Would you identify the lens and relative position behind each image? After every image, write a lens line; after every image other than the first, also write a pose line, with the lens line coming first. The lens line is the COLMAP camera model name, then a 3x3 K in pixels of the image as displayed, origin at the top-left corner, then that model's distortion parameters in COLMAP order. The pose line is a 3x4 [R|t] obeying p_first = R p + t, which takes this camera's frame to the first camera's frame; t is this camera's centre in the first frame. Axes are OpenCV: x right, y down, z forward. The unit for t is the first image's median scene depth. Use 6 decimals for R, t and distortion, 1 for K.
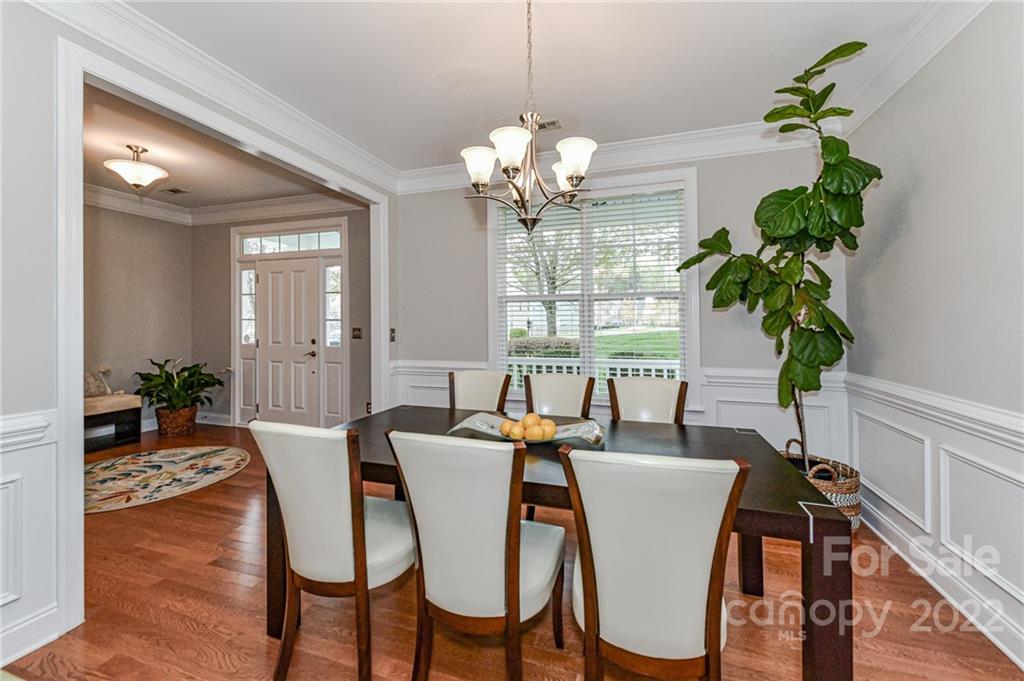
lens RADIAL K [[405.6, 0, 500.0], [0, 405.6, 326.4], [0, 0, 1]] dist [0.003602, -0.000488]
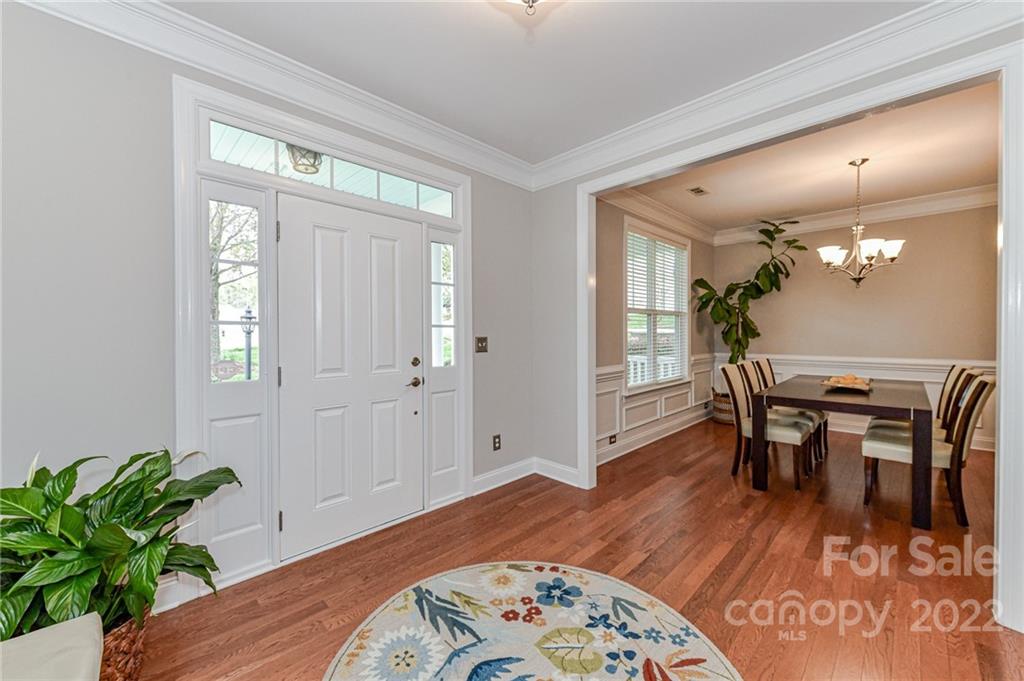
lens RADIAL K [[405.6, 0, 499.4], [0, 405.6, 334.8], [0, 0, 1]] dist [0.003602, -0.000488]
pose [[0.449452, -0.016444, 0.893153, -0.943030], [0.008942, 0.999863, 0.013908, -0.009978], [-0.893260, 0.001736, 0.449538, 0.617844]]
